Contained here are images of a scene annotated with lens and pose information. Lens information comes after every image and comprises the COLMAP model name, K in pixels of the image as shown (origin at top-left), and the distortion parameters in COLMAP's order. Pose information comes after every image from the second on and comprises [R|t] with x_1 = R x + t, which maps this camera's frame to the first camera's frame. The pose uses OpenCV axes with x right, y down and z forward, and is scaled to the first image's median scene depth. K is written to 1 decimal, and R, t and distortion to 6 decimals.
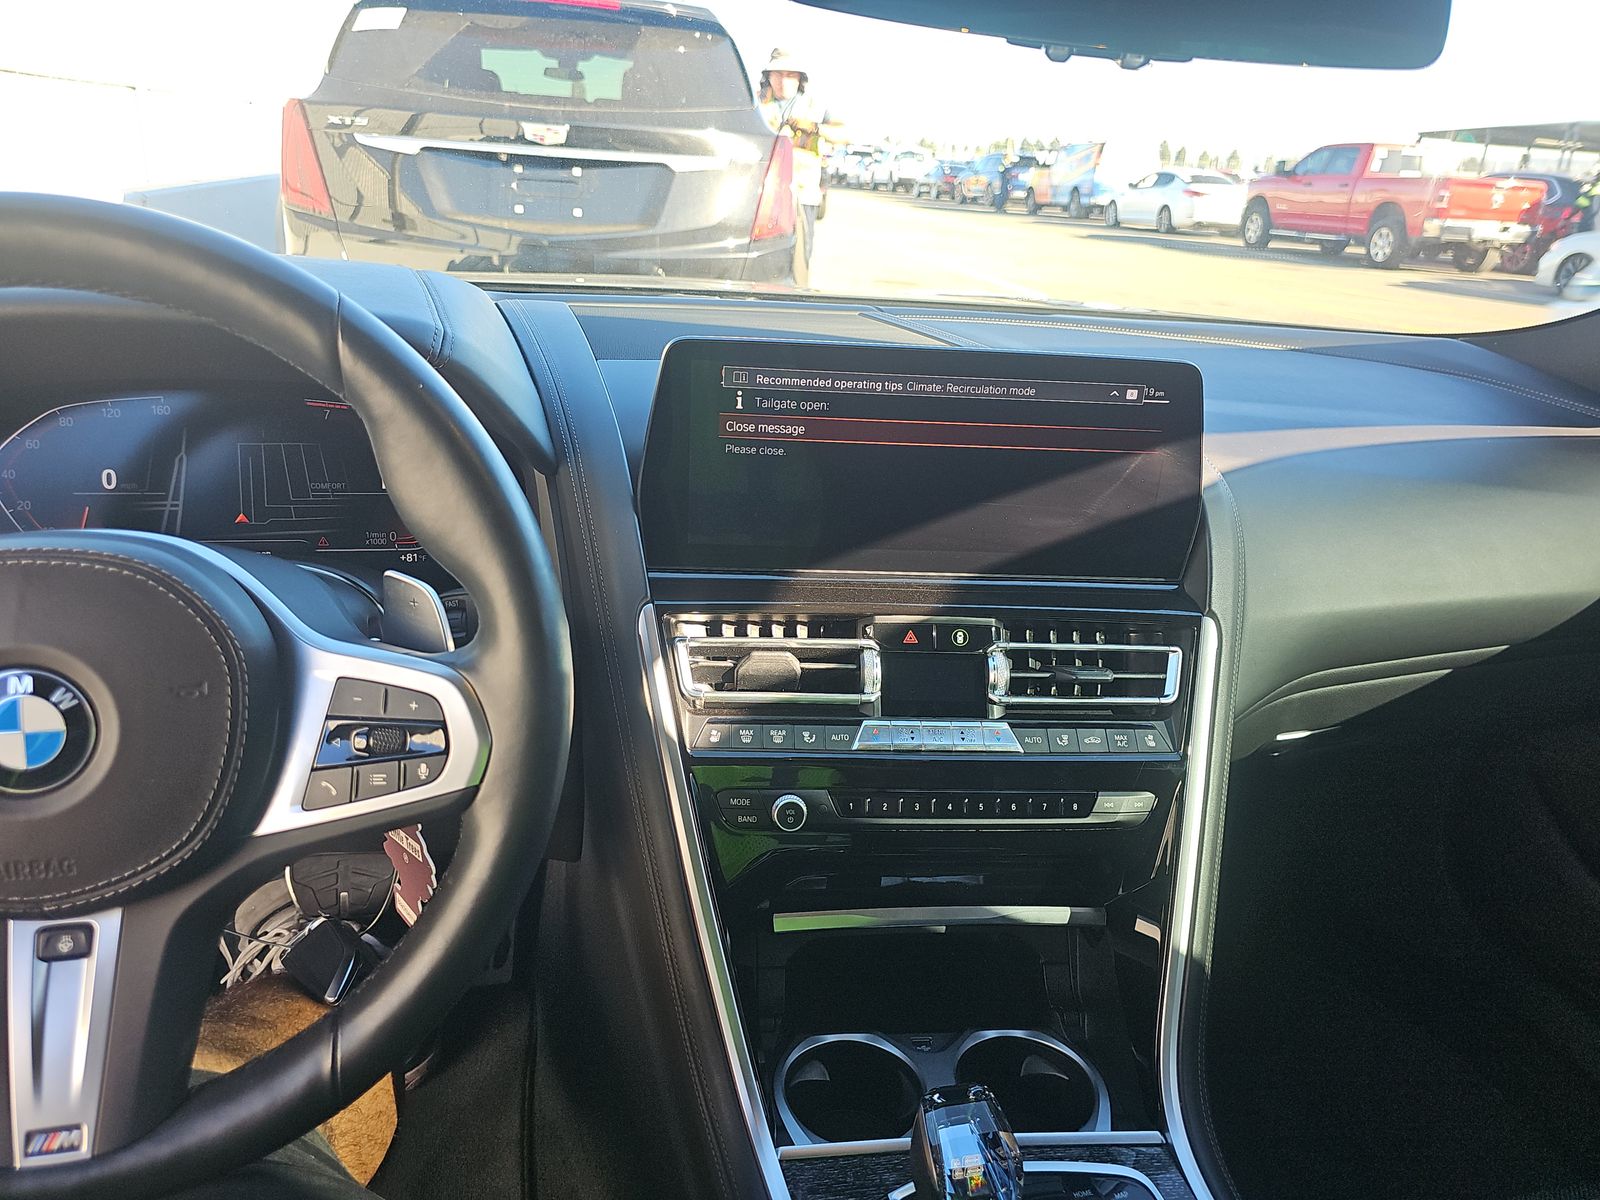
lens RADIAL K [[1071.1, 0, 803.1], [0, 1071.1, 612.4], [0, 0, 1]] dist [0.026727, -0.032317]
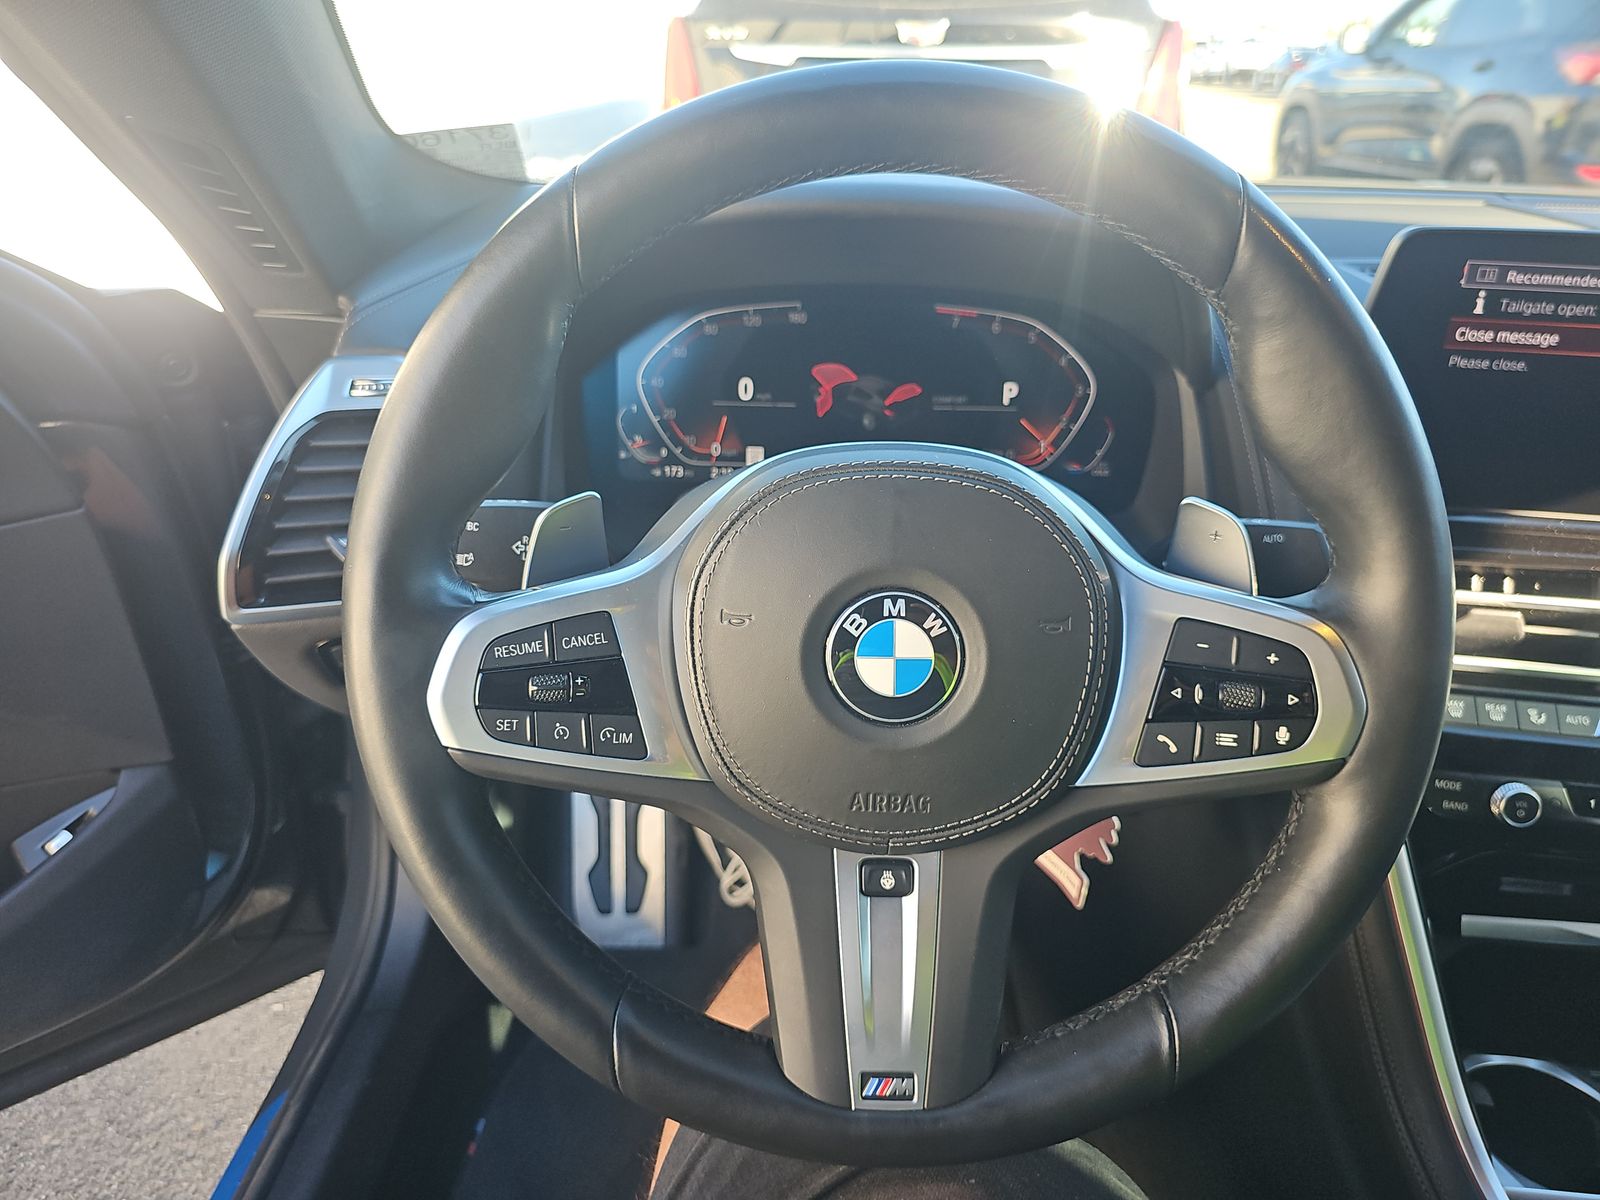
lens RADIAL K [[1071.1, 0, 785.8], [0, 1071.1, 606.6], [0, 0, 1]] dist [0.026727, -0.032317]
pose [[0.963751, 0.071865, -0.256942, -0.357804], [-0.054285, 0.995714, 0.074878, 0.001694], [0.261221, -0.058215, 0.963522, 0.052468]]
